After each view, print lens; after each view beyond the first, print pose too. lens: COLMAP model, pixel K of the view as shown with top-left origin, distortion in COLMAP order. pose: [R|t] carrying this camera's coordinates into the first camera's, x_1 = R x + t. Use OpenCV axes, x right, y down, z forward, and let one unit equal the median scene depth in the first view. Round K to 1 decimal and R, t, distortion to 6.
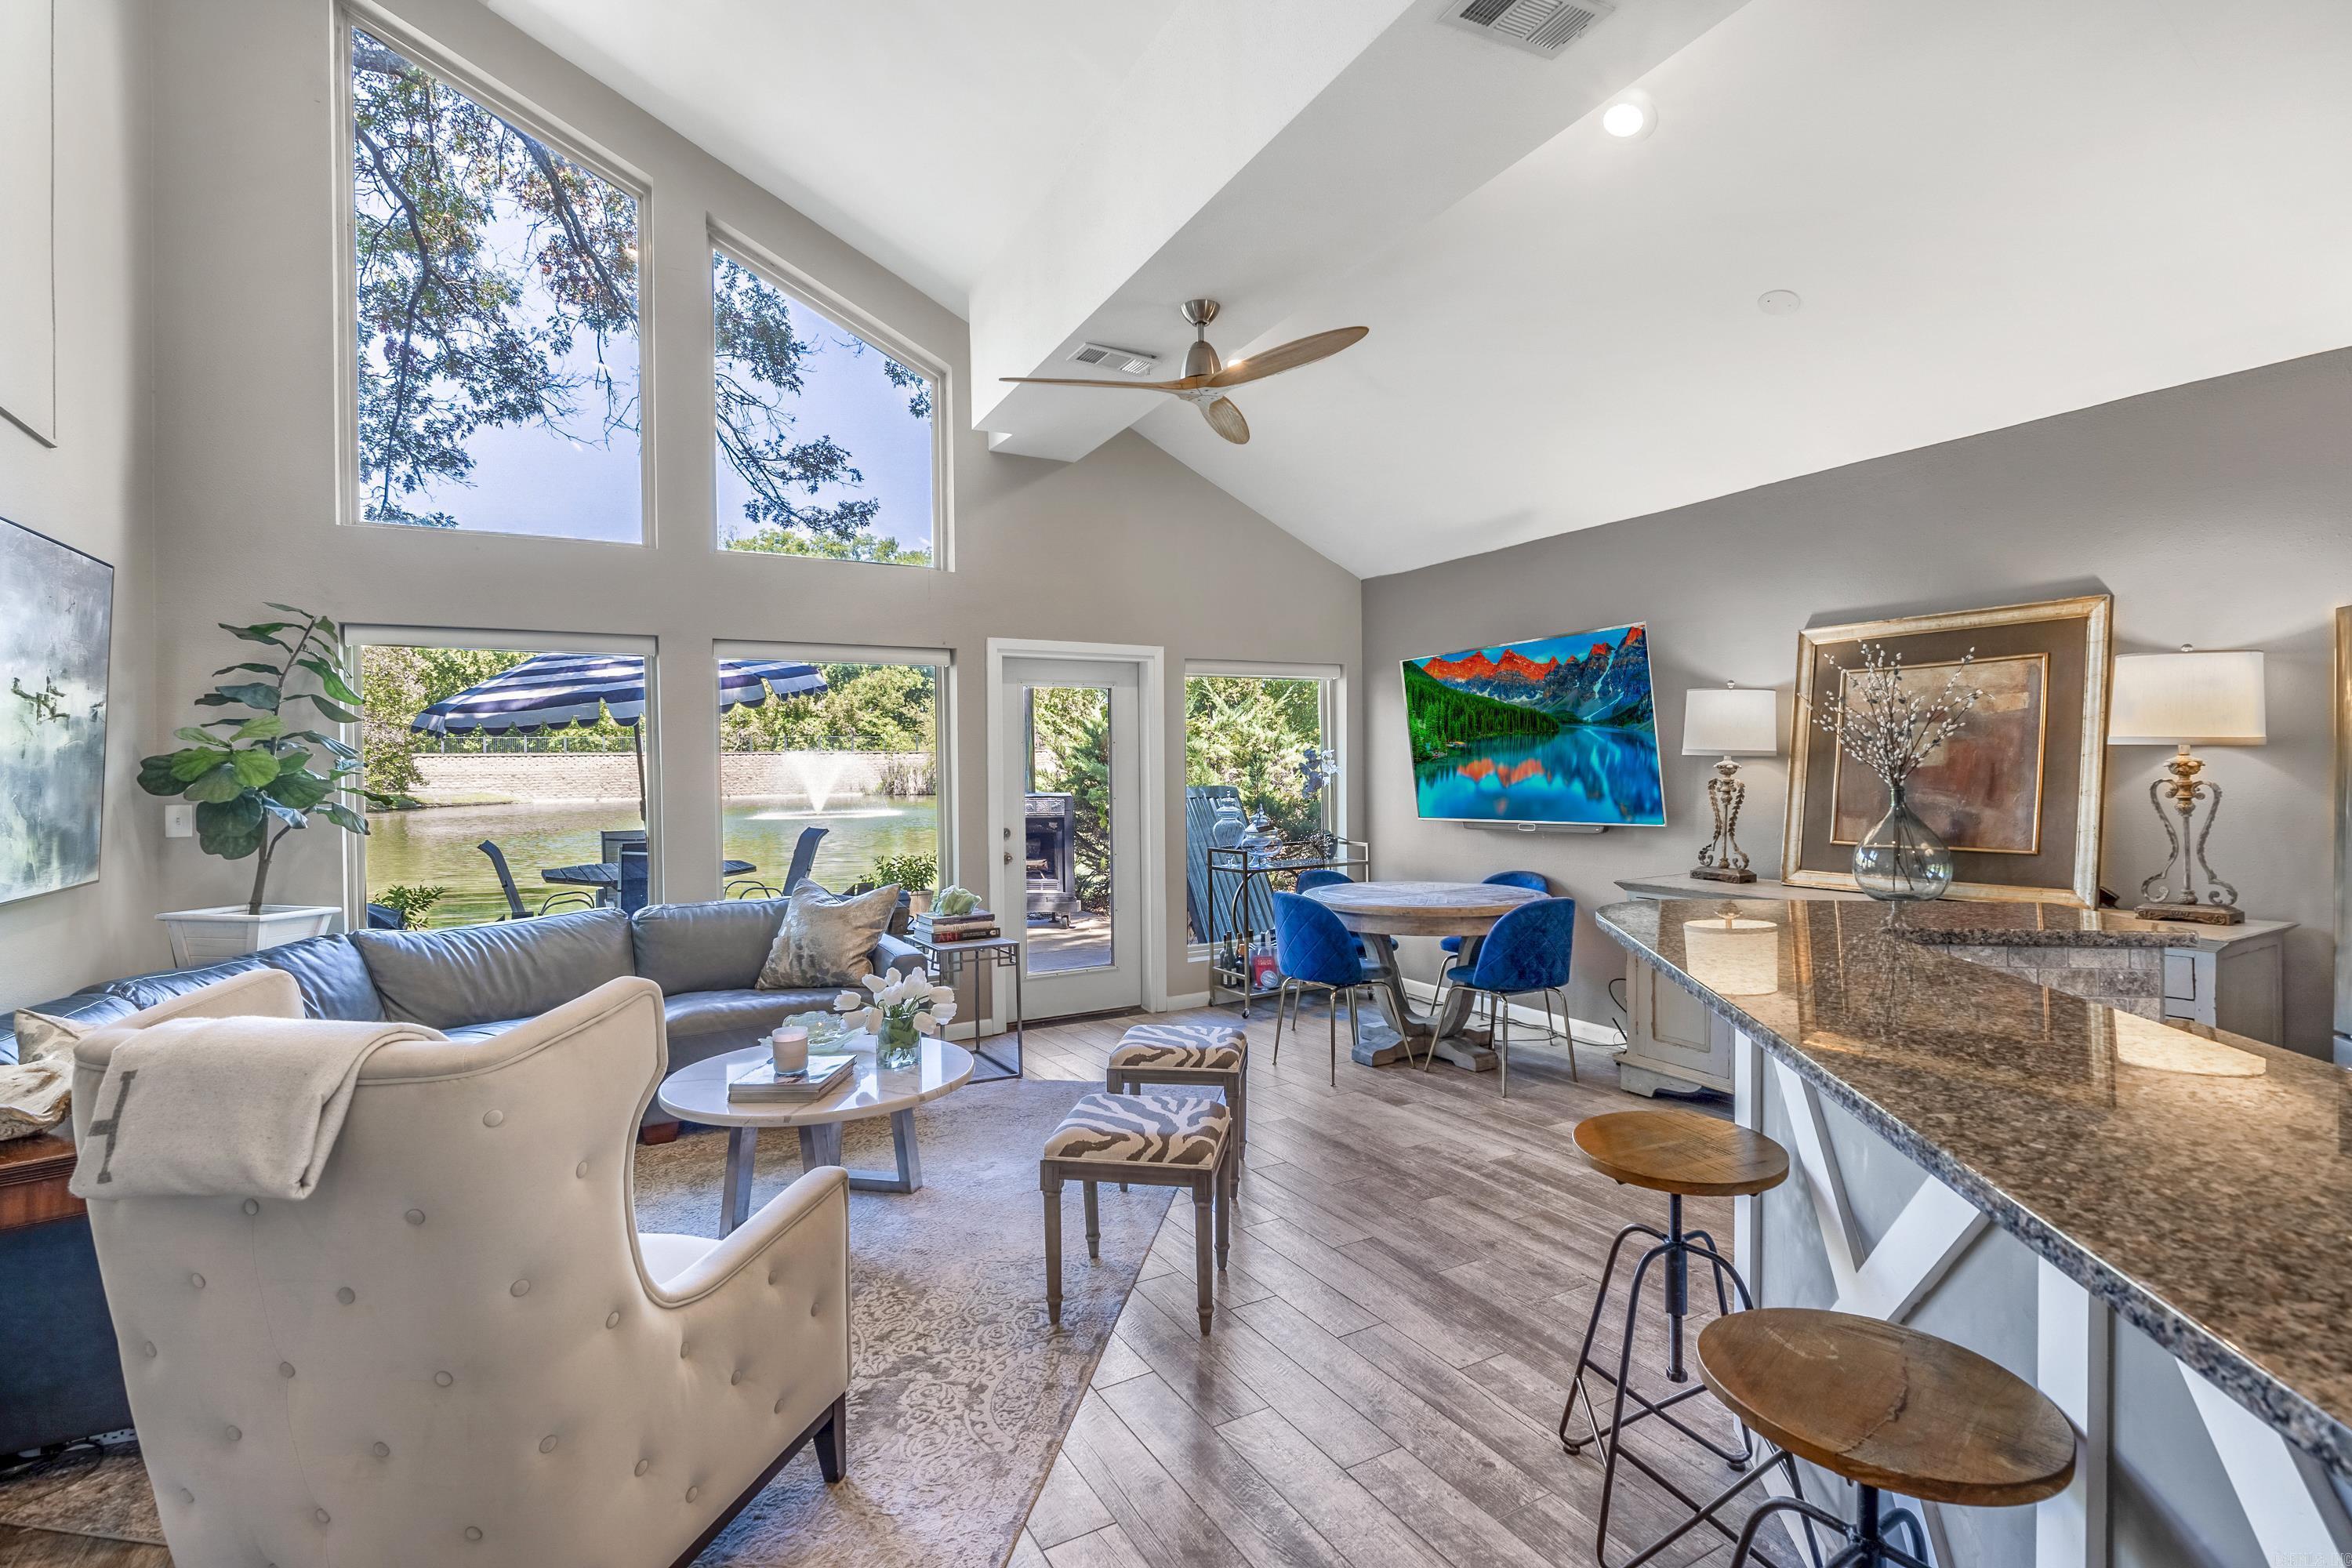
lens RADIAL K [[1087.6, 0, 1194.6], [0, 1087.6, 795.3], [0, 0, 1]] dist [-0.008602, 0.000971]
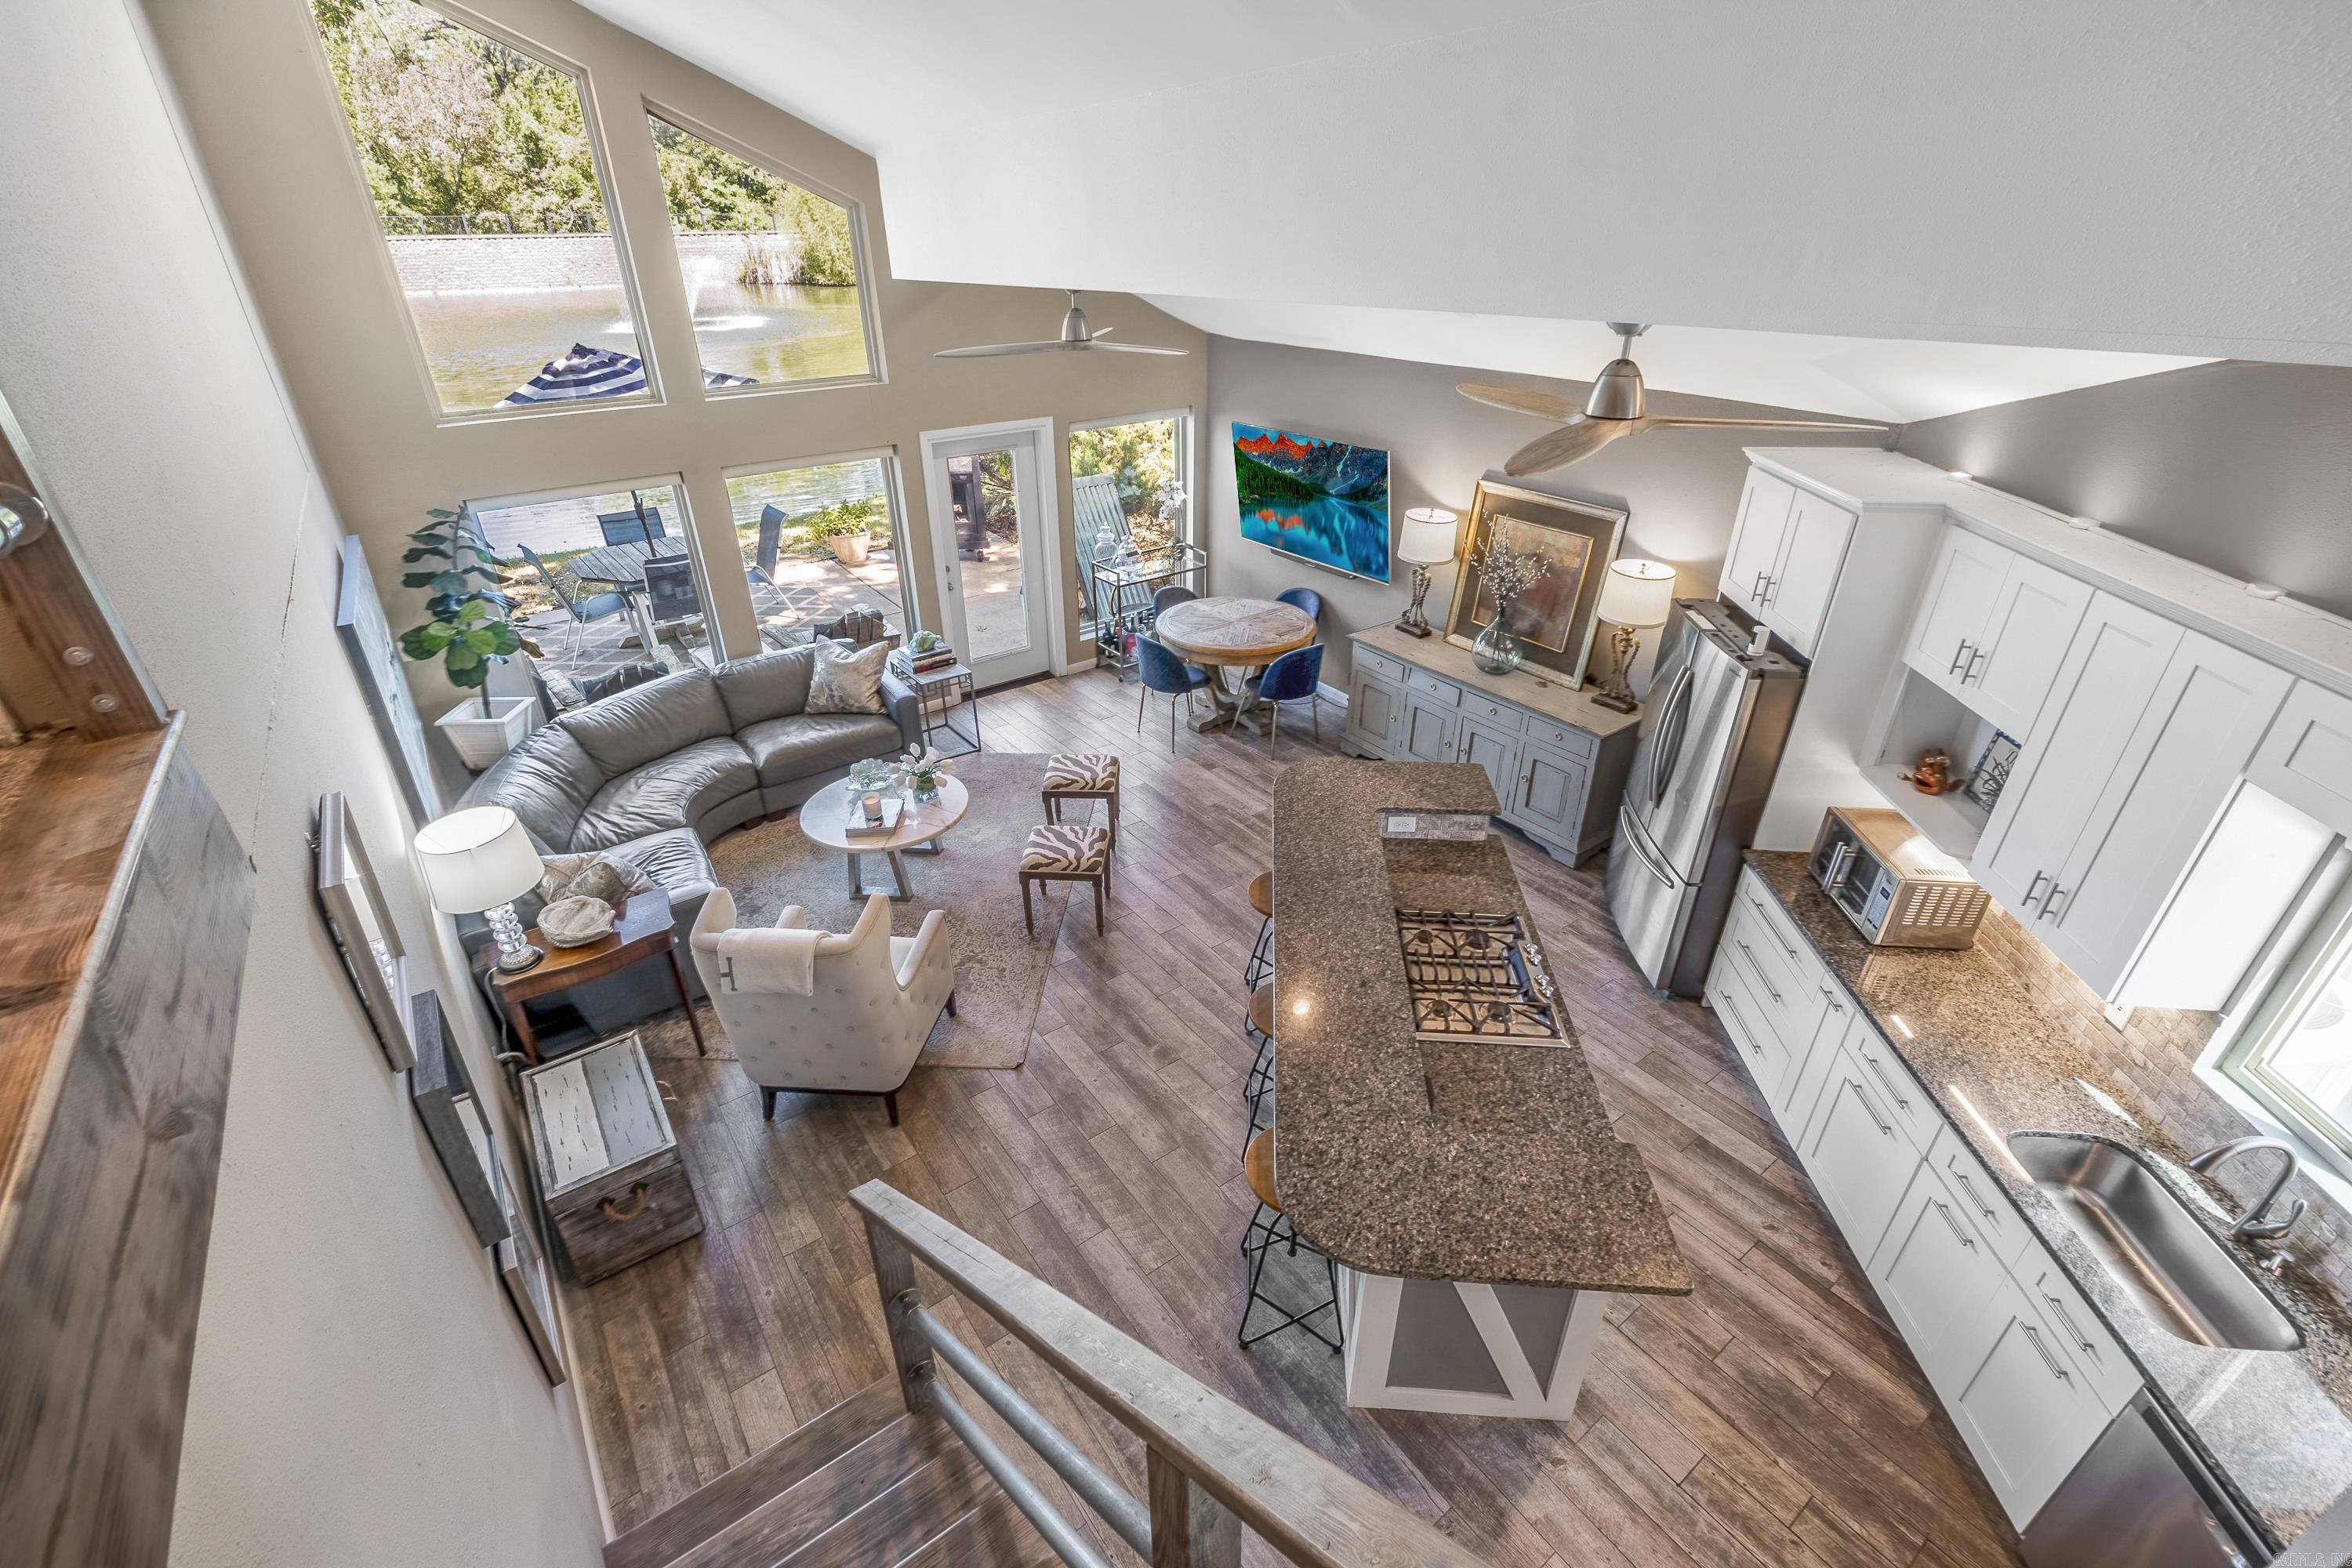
lens RADIAL K [[984.5, 0, 1193.9], [0, 984.5, 793.6], [0, 0, 1]] dist [-0.006726, -0.000988]
pose [[0.994122, -0.046808, 0.097628, 0.009610], [-0.005447, 0.878954, 0.476876, -0.427044], [-0.108132, -0.474605, 0.873532, -0.377662]]
